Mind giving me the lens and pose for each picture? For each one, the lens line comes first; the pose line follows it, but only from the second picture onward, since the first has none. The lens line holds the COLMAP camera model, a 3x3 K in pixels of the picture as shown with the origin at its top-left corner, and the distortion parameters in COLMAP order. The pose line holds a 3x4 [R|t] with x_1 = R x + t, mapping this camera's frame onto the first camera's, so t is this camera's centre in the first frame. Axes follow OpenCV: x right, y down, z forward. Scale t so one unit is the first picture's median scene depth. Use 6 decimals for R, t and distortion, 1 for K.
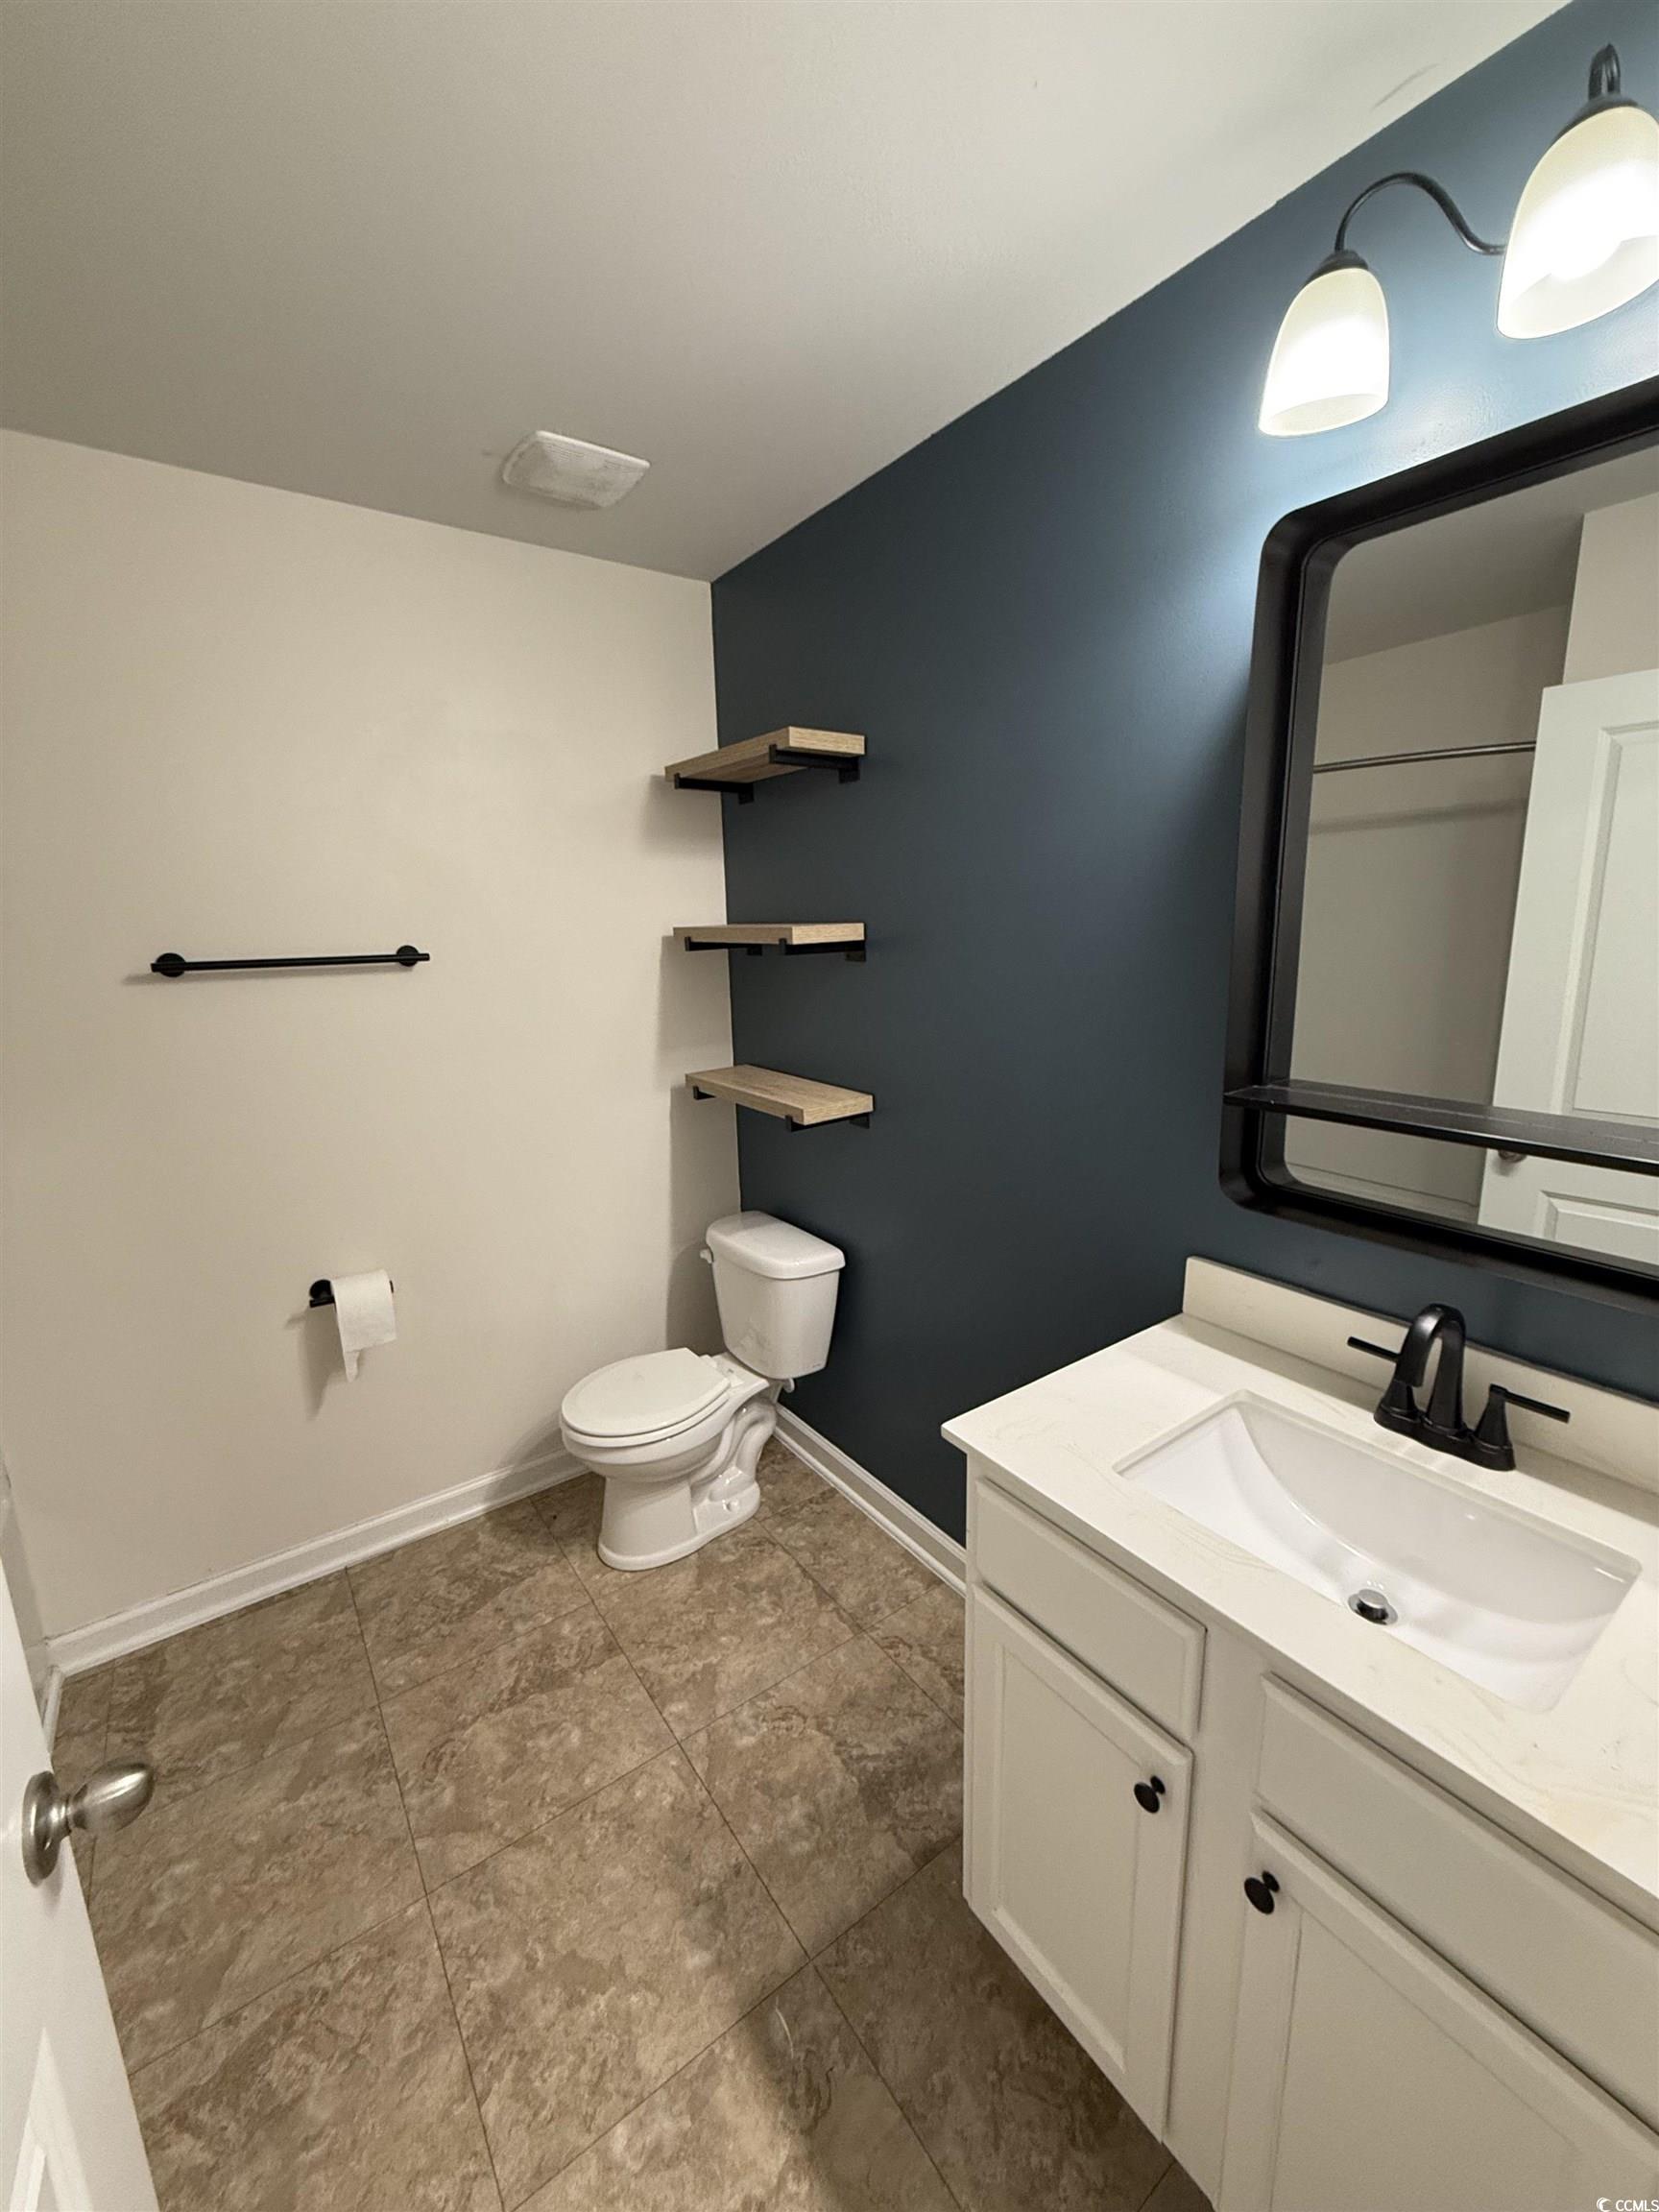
lens RADIAL K [[877.3, 0, 829.5], [0, 877.3, 1106.0], [0, 0, 1]] dist [-0.003755, 0.000141]
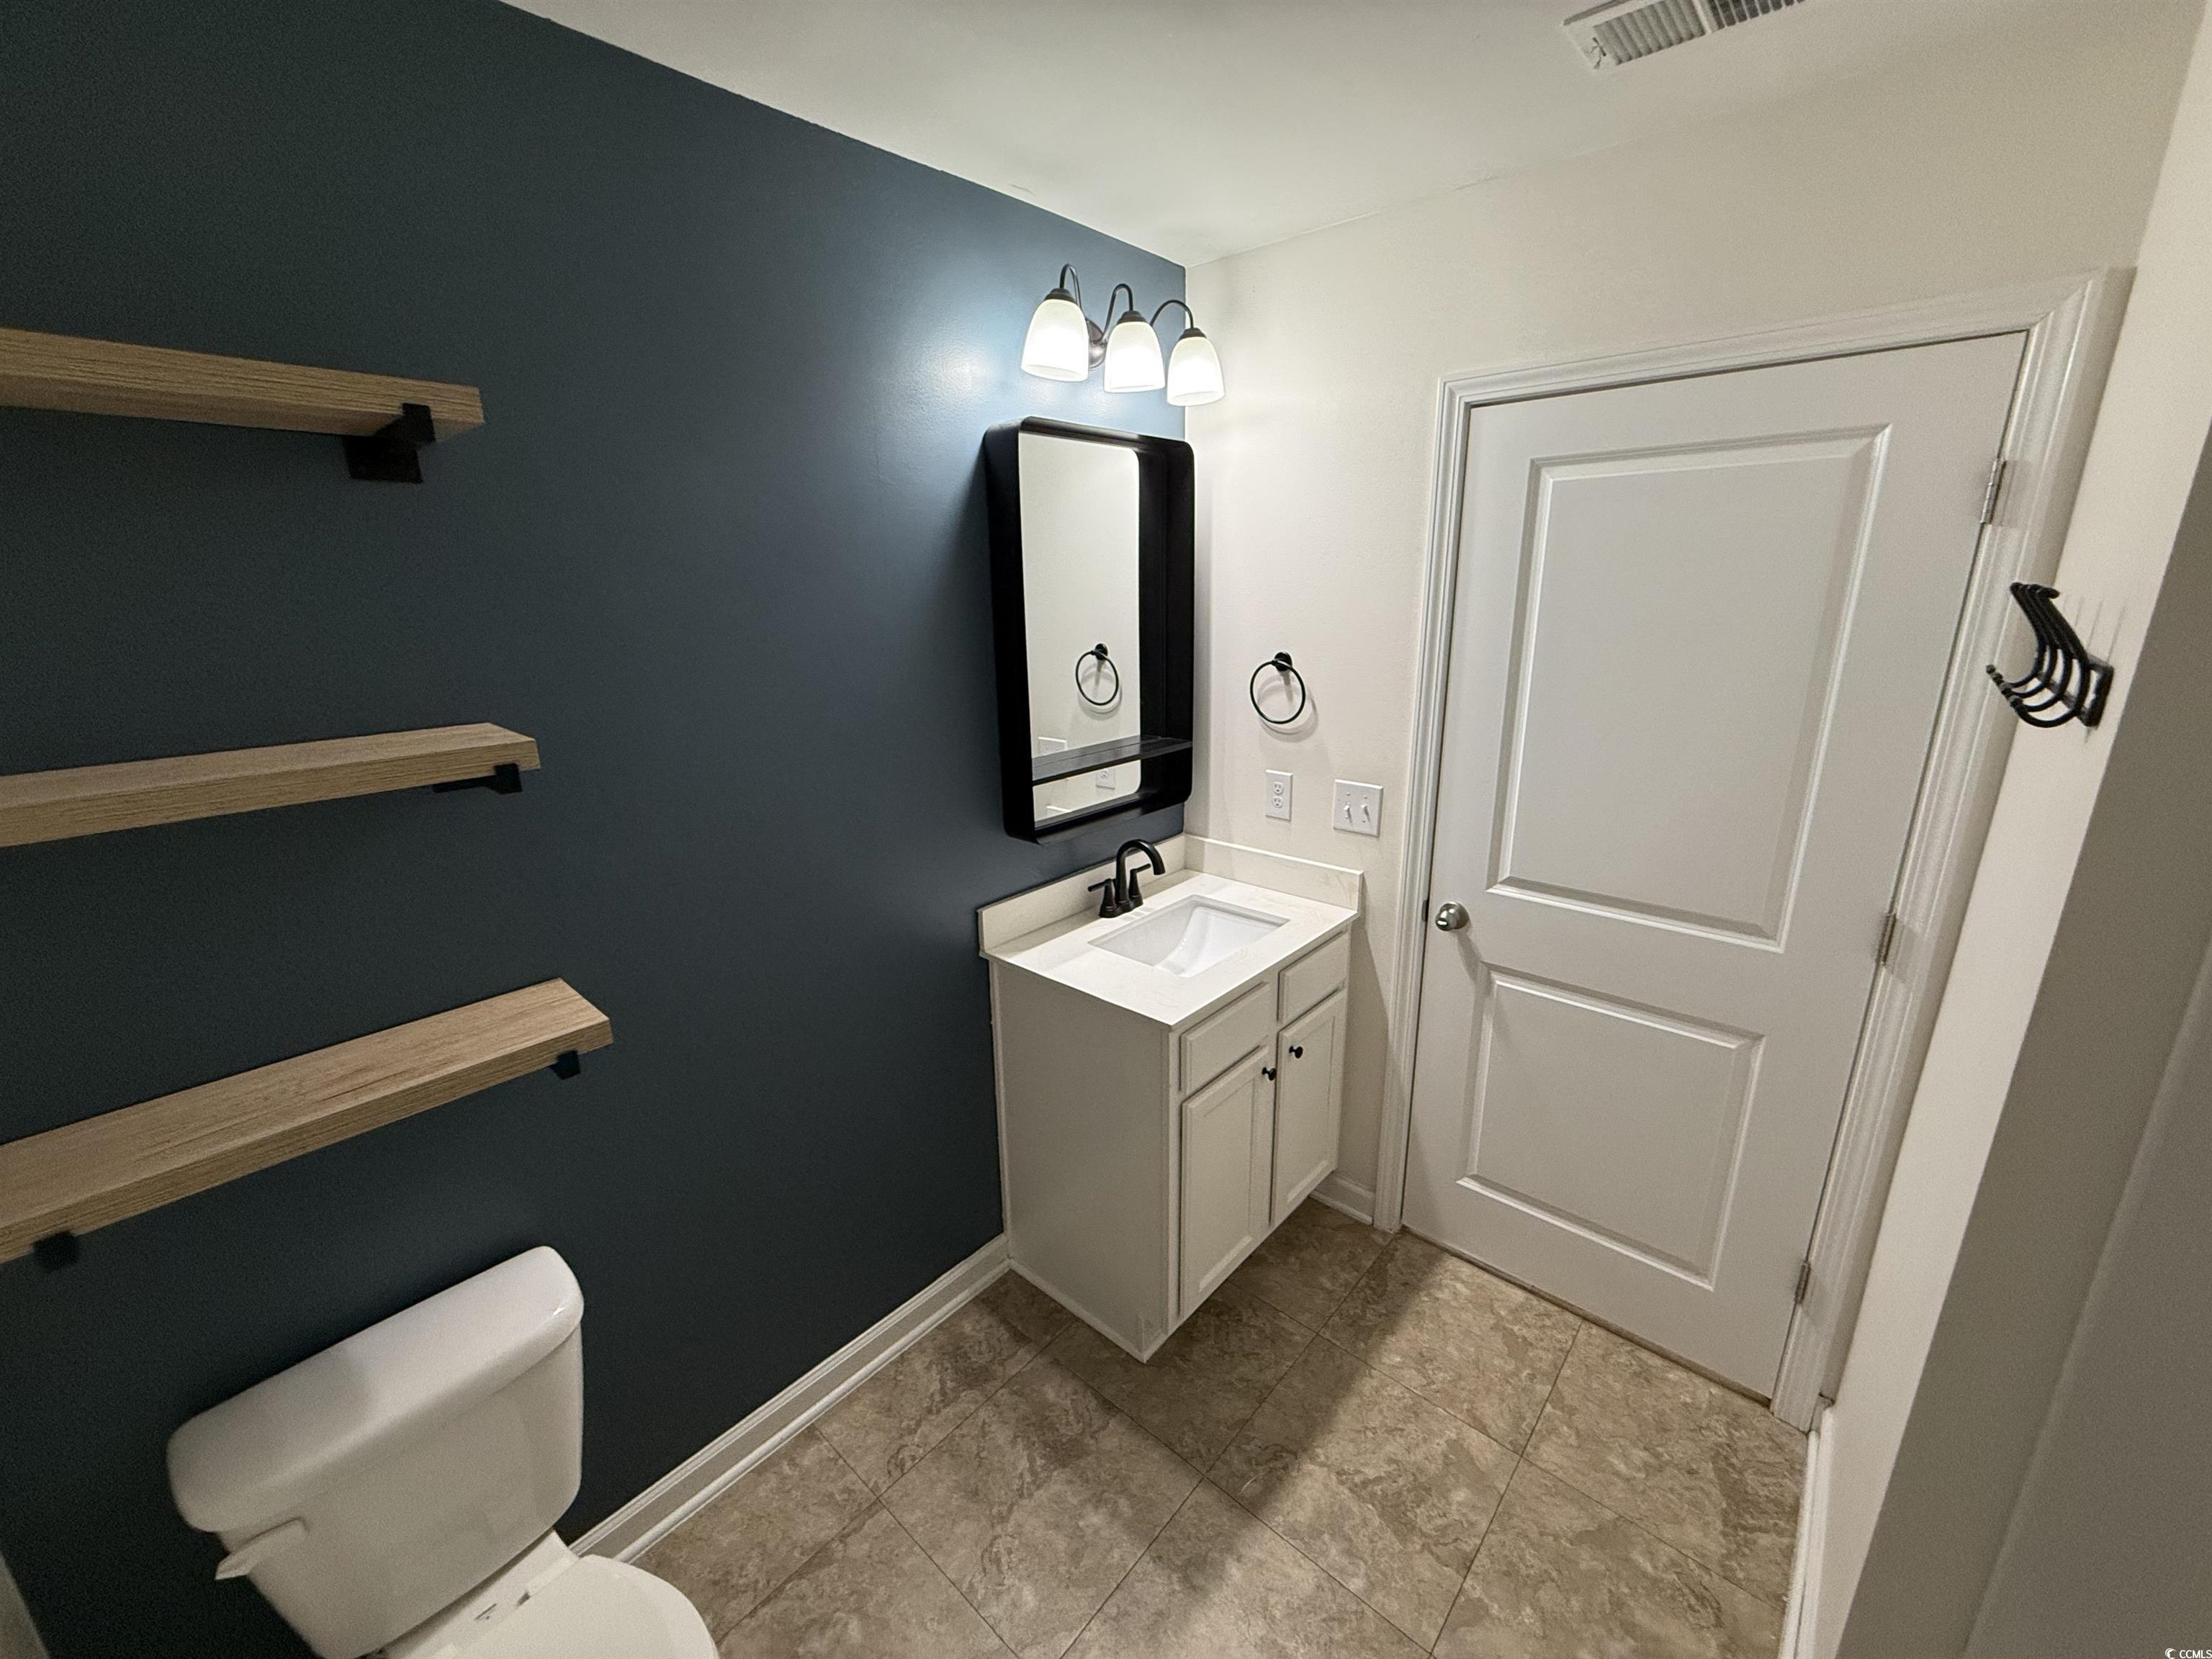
lens RADIAL K [[877.3, 0, 1097.7], [0, 877.3, 844.9], [0, 0, 1]] dist [-0.003755, 0.000141]
pose [[-0.213342, -0.258521, 0.942153, -0.880461], [0.231939, 0.923382, 0.305891, -0.295502], [-0.949047, 0.283782, -0.137035, 0.961461]]
